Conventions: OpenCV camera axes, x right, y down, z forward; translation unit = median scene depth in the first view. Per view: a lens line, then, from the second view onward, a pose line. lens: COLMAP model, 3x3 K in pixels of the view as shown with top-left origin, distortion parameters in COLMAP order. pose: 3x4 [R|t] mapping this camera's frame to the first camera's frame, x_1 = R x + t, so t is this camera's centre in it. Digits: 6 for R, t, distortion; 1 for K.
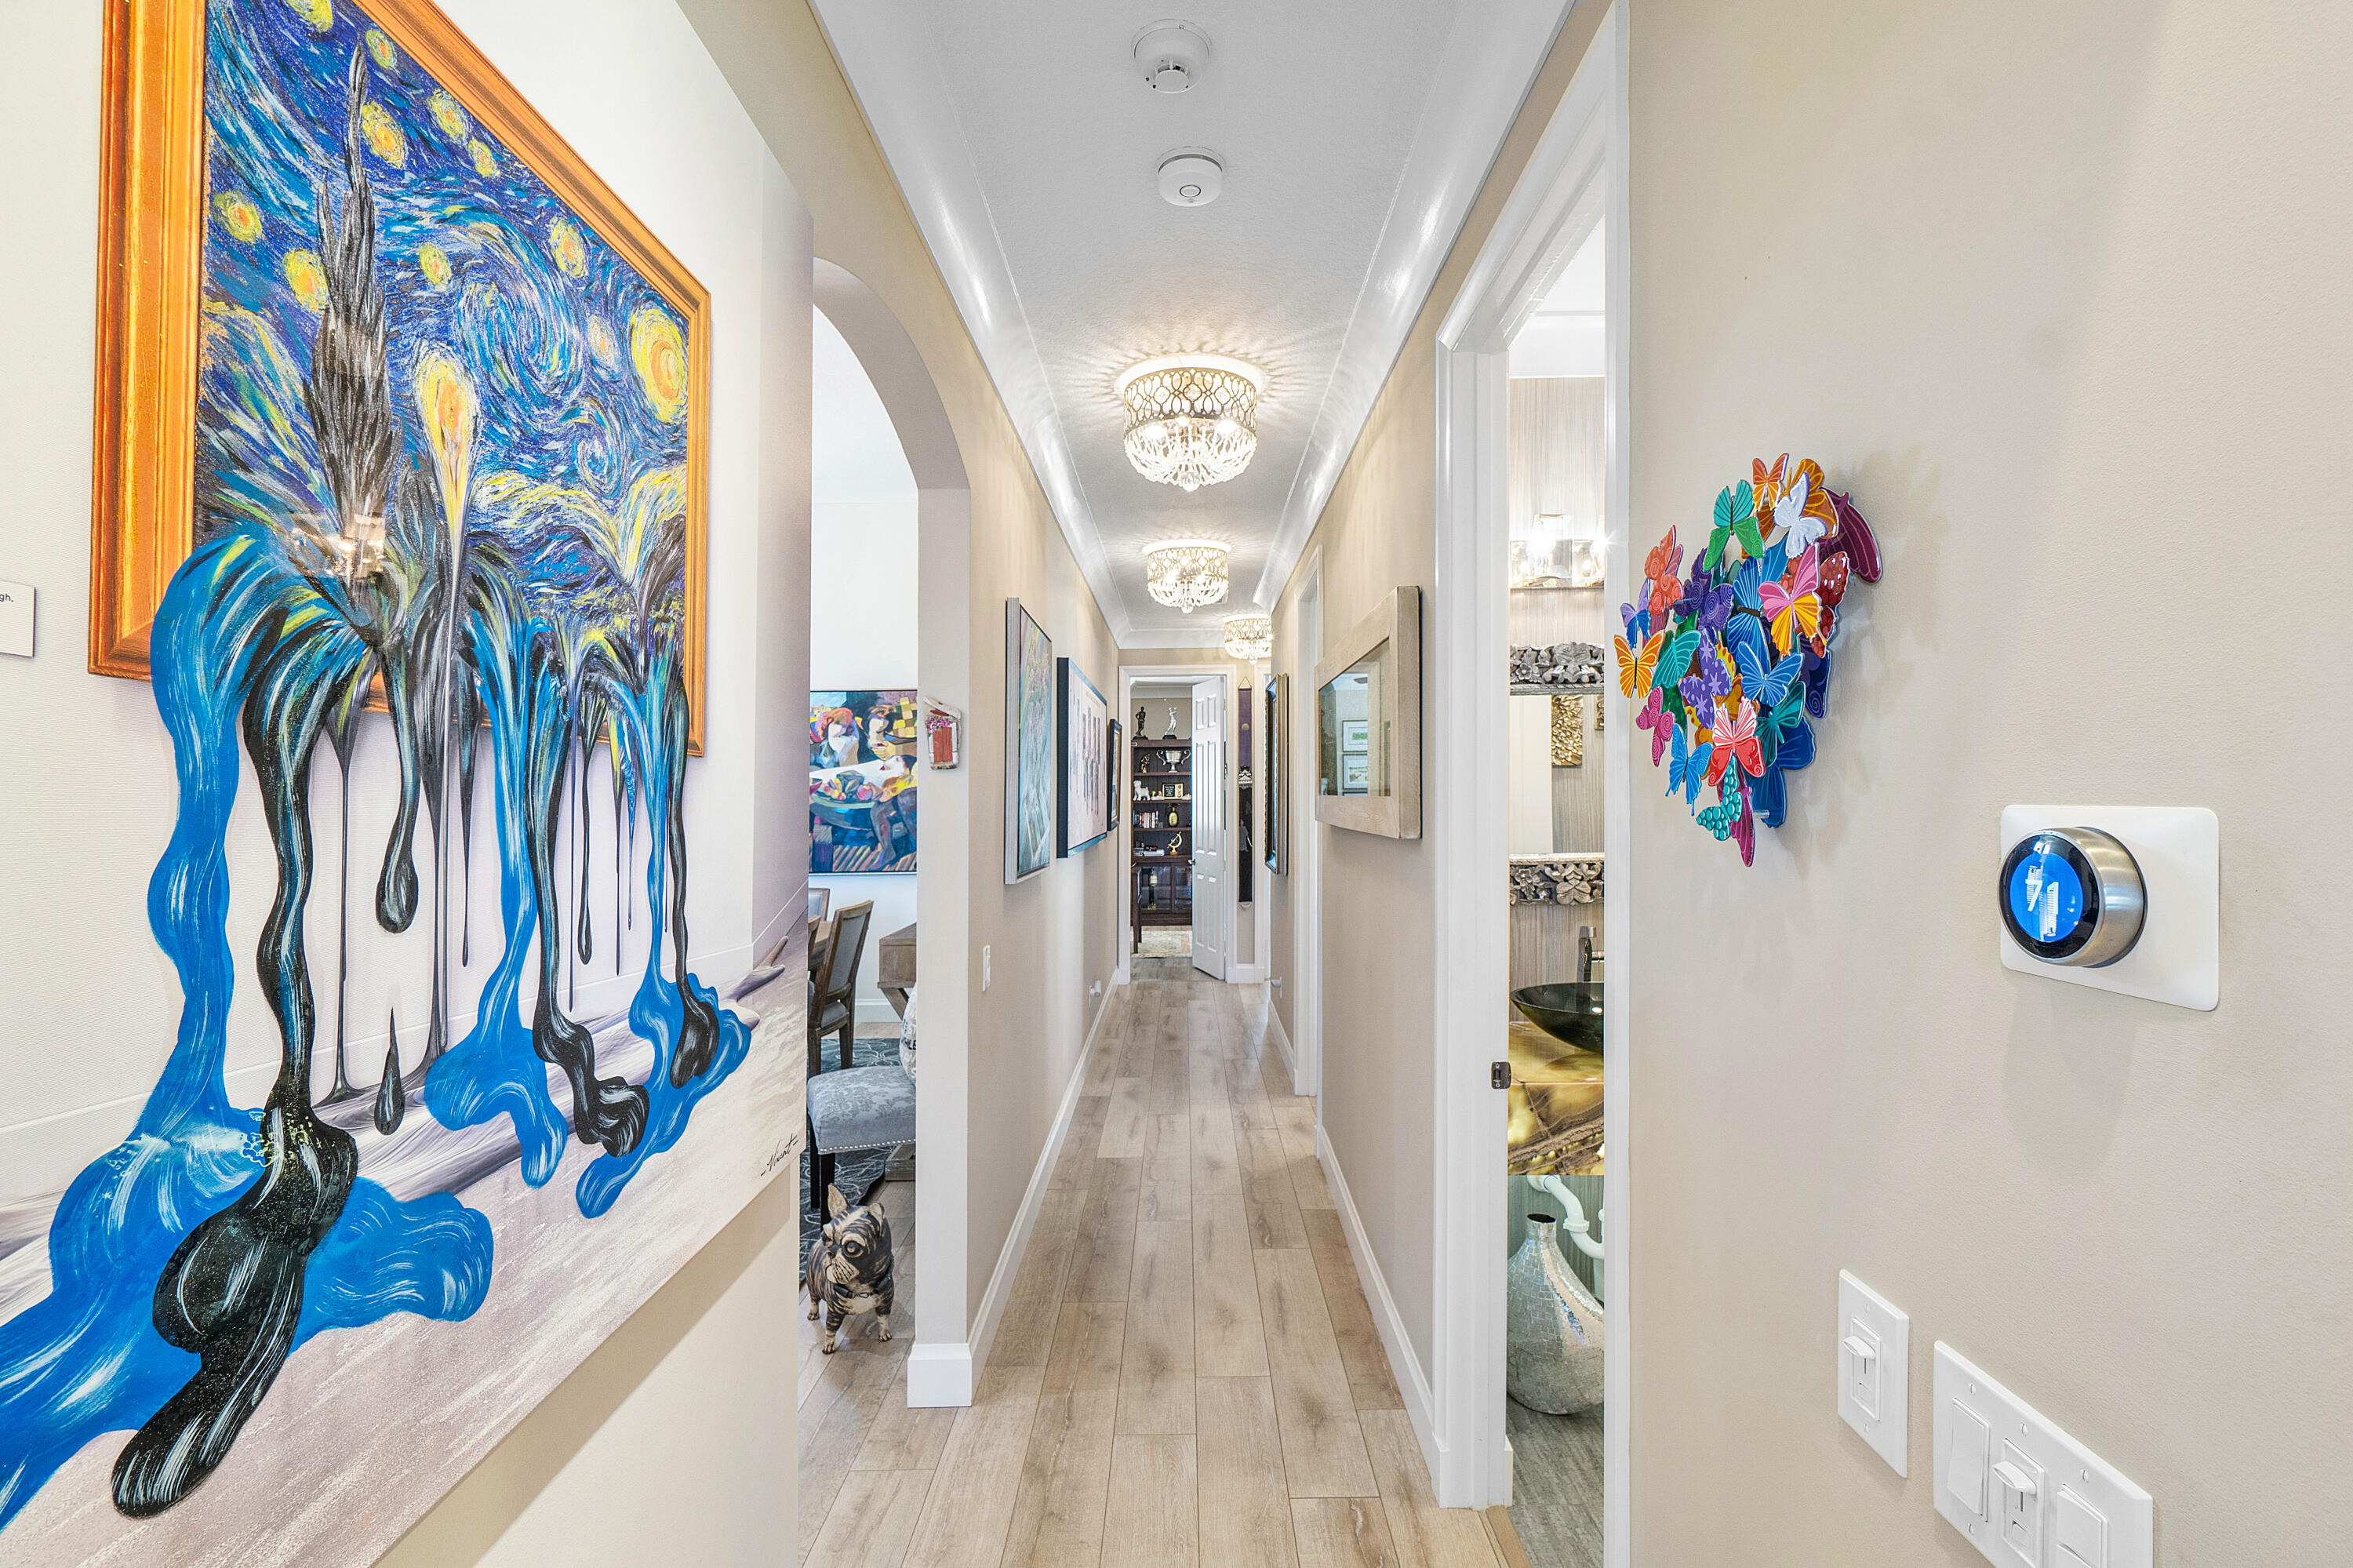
lens RADIAL K [[1062.4, 0, 1171.2], [0, 1062.4, 776.1], [0, 0, 1]] dist [0.001235, -0.000645]
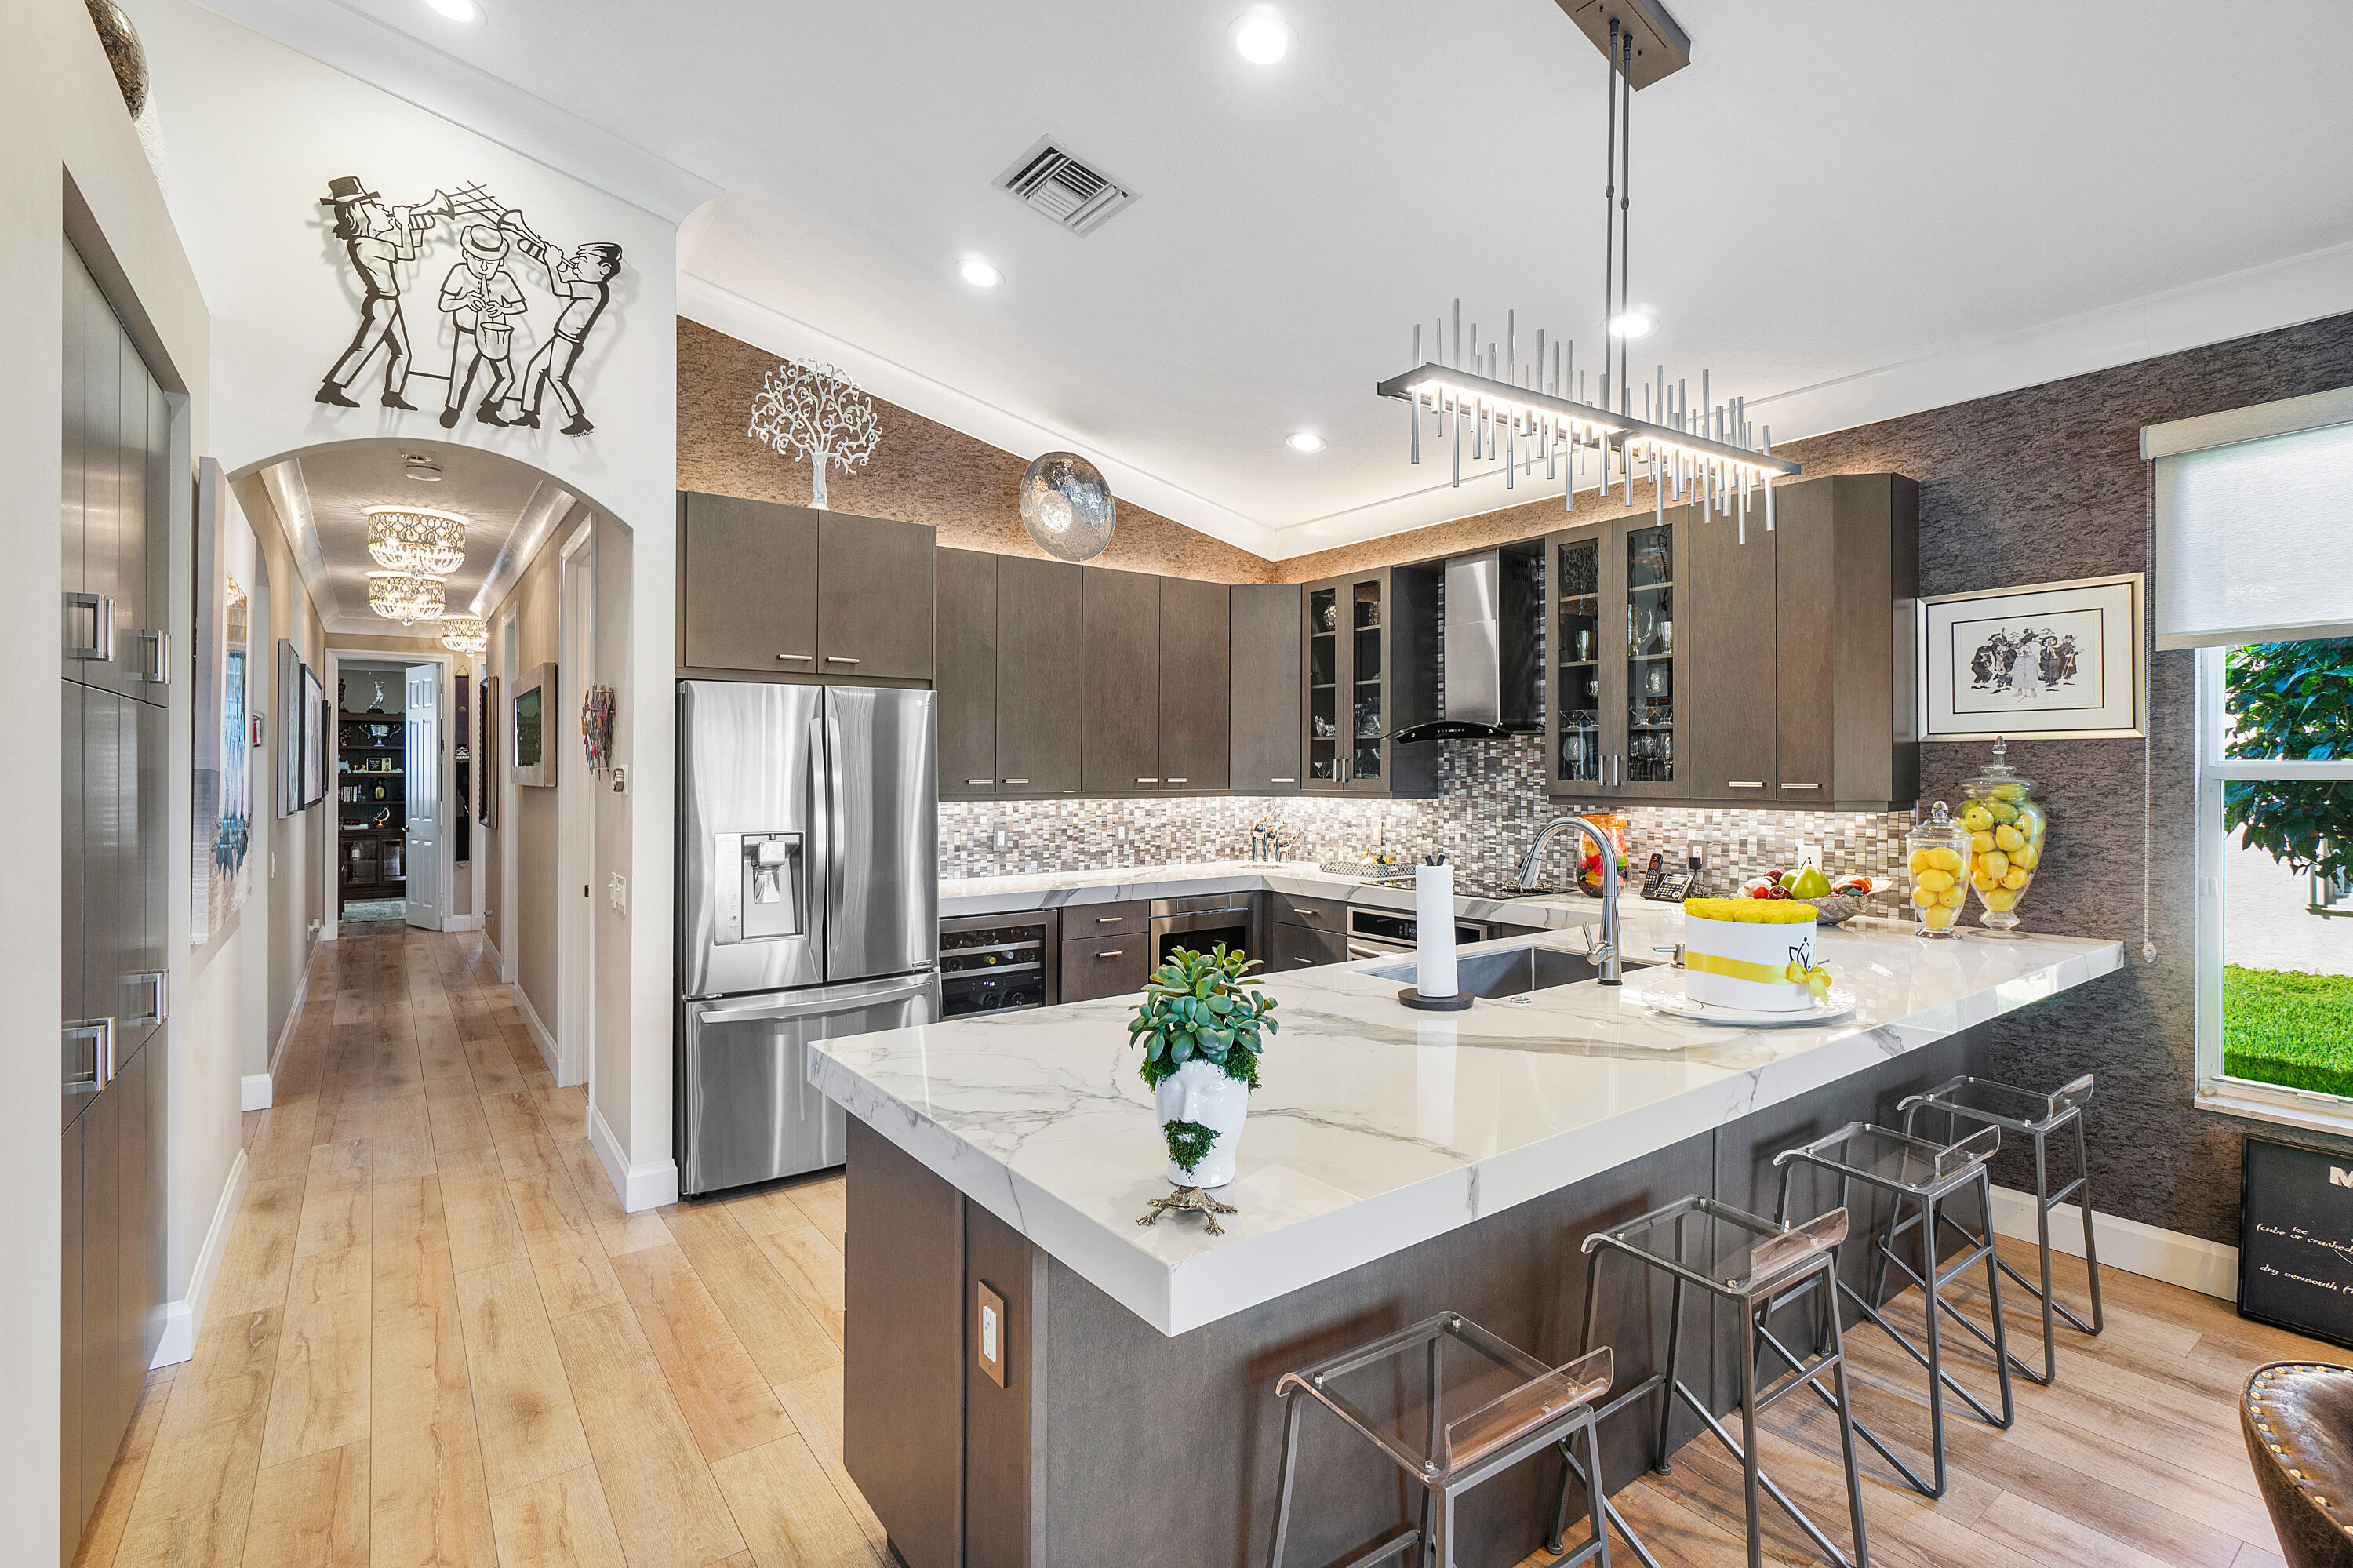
lens RADIAL K [[1134.1, 0, 1176.5], [0, 1134.1, 784.0], [0, 0, 1]] dist [-0.001178, -0.000092]
pose [[0.810215, -0.000082, 0.586133, -0.023348], [-0.015324, 0.999655, 0.021322, -0.003168], [-0.585932, -0.026258, 0.809935, -0.449604]]
